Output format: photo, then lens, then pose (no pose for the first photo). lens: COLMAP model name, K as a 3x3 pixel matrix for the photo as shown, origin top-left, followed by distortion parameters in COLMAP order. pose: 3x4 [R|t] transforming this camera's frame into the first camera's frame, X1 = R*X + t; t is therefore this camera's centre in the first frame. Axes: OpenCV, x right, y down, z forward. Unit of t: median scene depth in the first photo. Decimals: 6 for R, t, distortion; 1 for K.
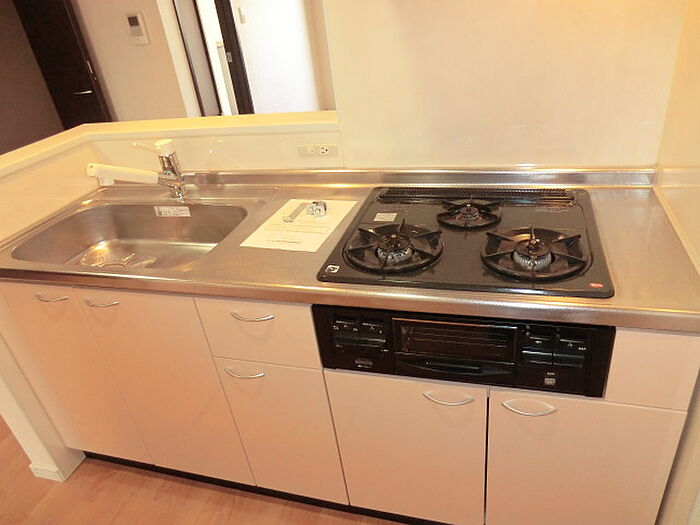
lens RADIAL K [[507.1, 0, 356.3], [0, 507.1, 260.1], [0, 0, 1]] dist [-0.092203, 0.100811]
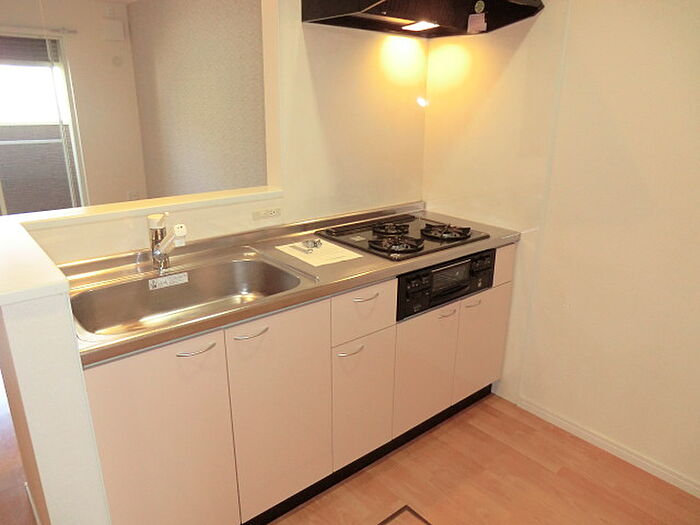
lens RADIAL K [[507.1, 0, 356.3], [0, 507.1, 260.1], [0, 0, 1]] dist [-0.092203, 0.100811]
pose [[0.550074, -0.142339, 0.822896, -1.157216], [0.347258, 0.935125, -0.070377, 0.081615], [-0.759493, 0.324470, 0.563817, 0.116729]]
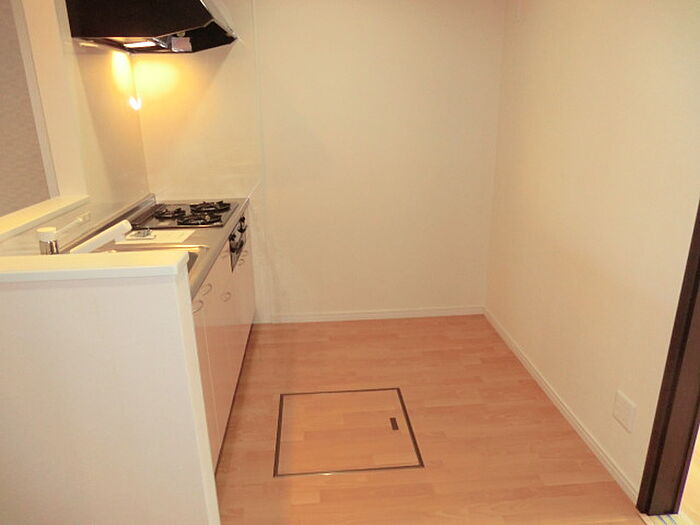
lens RADIAL K [[507.1, 0, 356.3], [0, 507.1, 260.1], [0, 0, 1]] dist [-0.092203, 0.100811]
pose [[-0.351582, -0.174927, 0.919669, -1.763111], [0.510122, 0.787928, 0.344885, -0.223457], [-0.784963, 0.590398, -0.187787, 0.766865]]
